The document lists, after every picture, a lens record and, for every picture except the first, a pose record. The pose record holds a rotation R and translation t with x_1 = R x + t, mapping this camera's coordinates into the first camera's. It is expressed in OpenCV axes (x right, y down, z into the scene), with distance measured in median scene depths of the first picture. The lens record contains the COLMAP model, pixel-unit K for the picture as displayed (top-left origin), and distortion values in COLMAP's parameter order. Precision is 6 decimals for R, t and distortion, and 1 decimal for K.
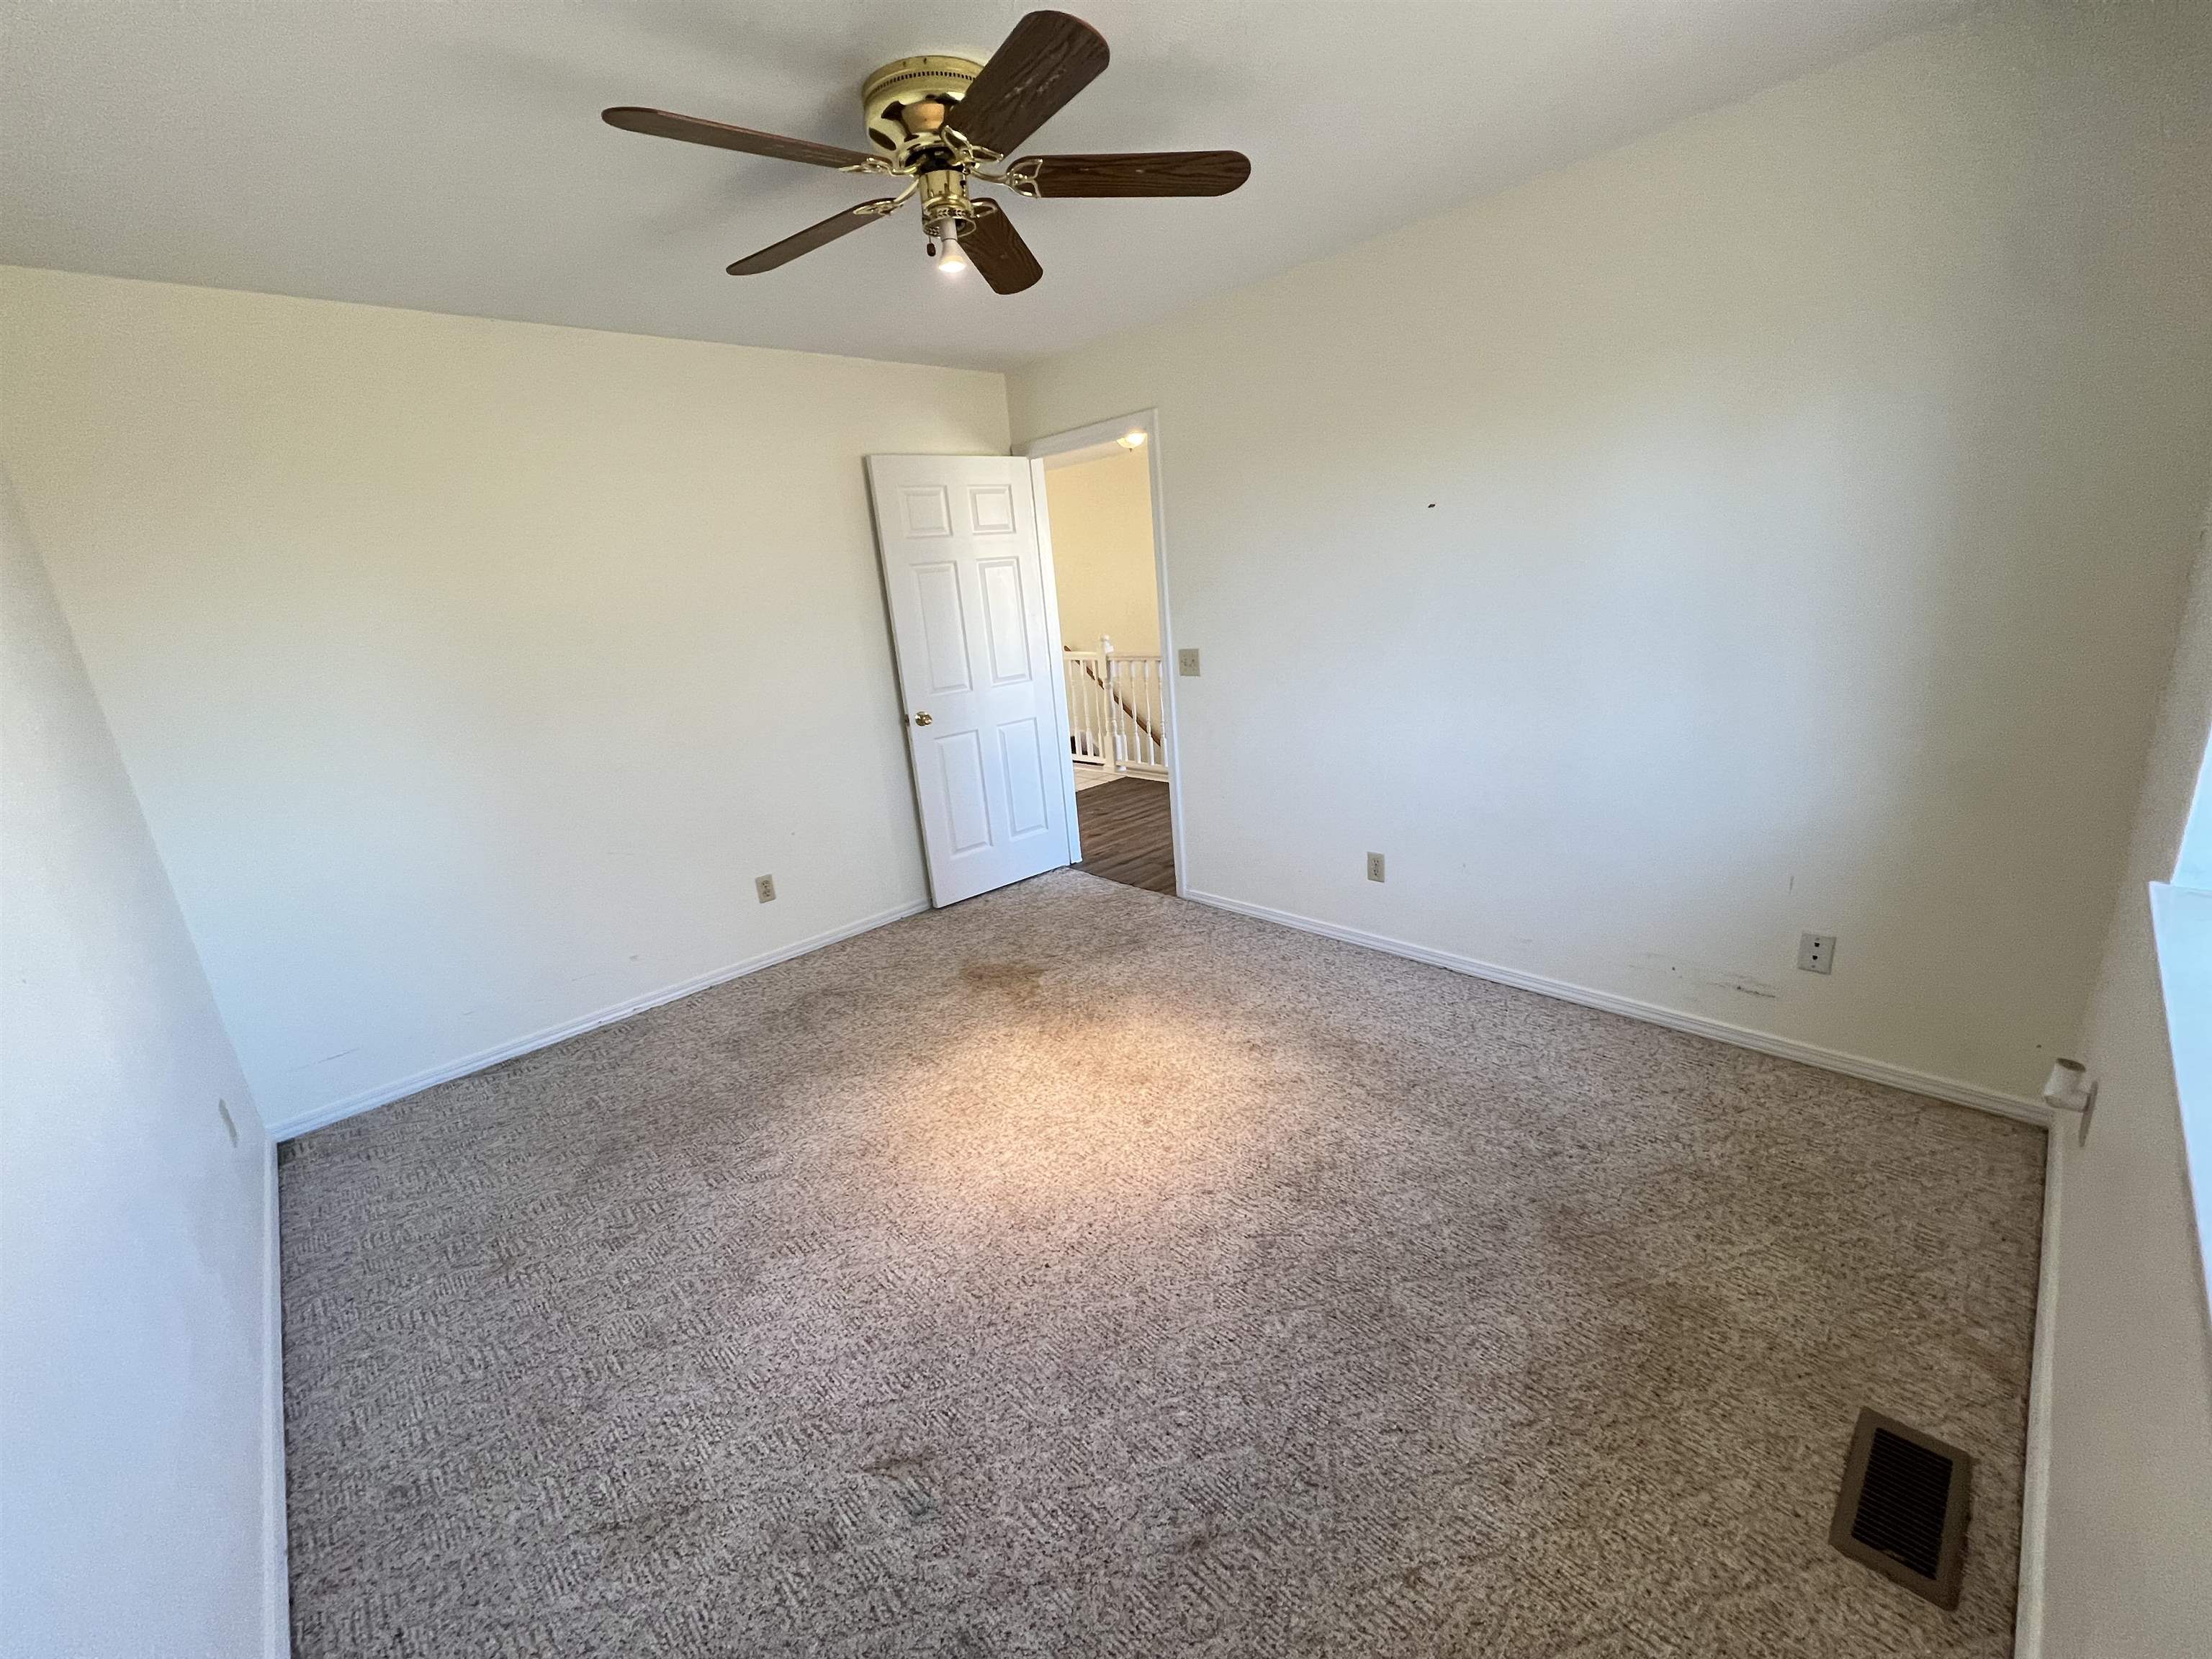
lens RADIAL K [[883.1, 0, 1096.6], [0, 883.1, 824.4], [0, 0, 1]] dist [-0.001954, 0.000583]
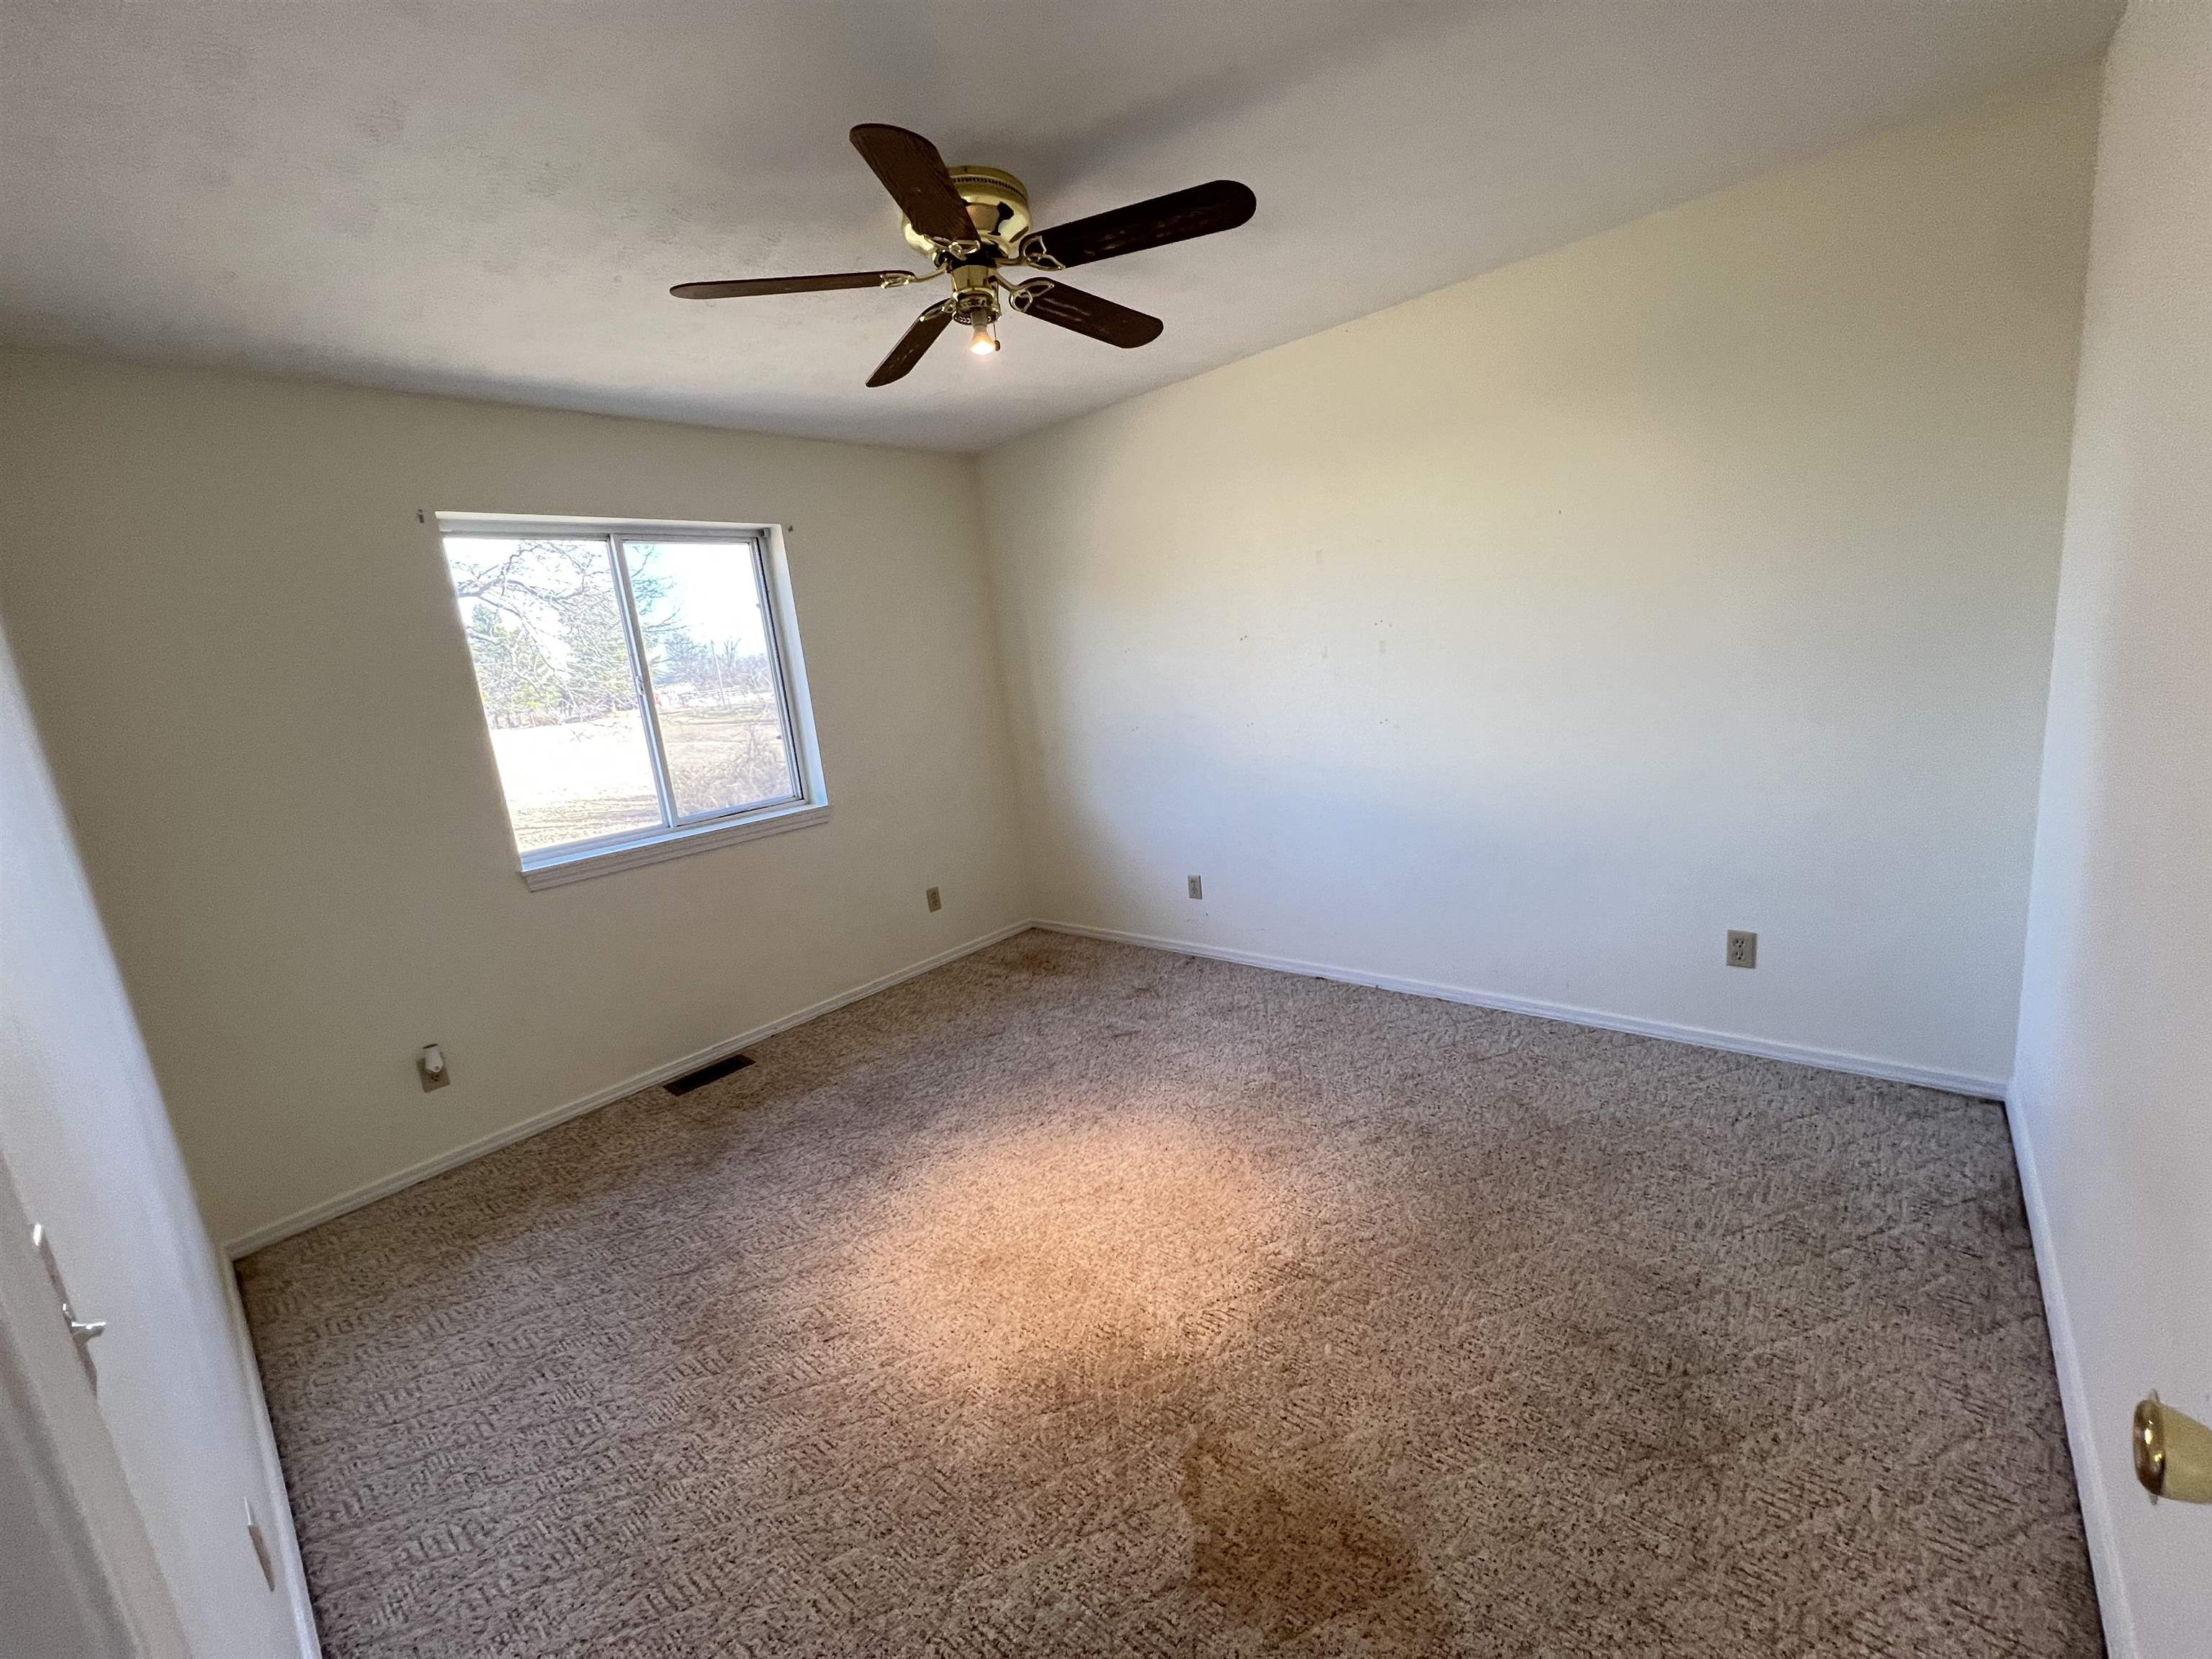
lens RADIAL K [[883.1, 0, 1096.6], [0, 883.1, 824.4], [0, 0, 1]] dist [-0.001954, 0.000583]
pose [[-0.976194, 0.210863, -0.050818, -0.092765], [0.166409, 0.878376, 0.448066, -0.422617], [0.139118, 0.428943, -0.892555, 1.625549]]
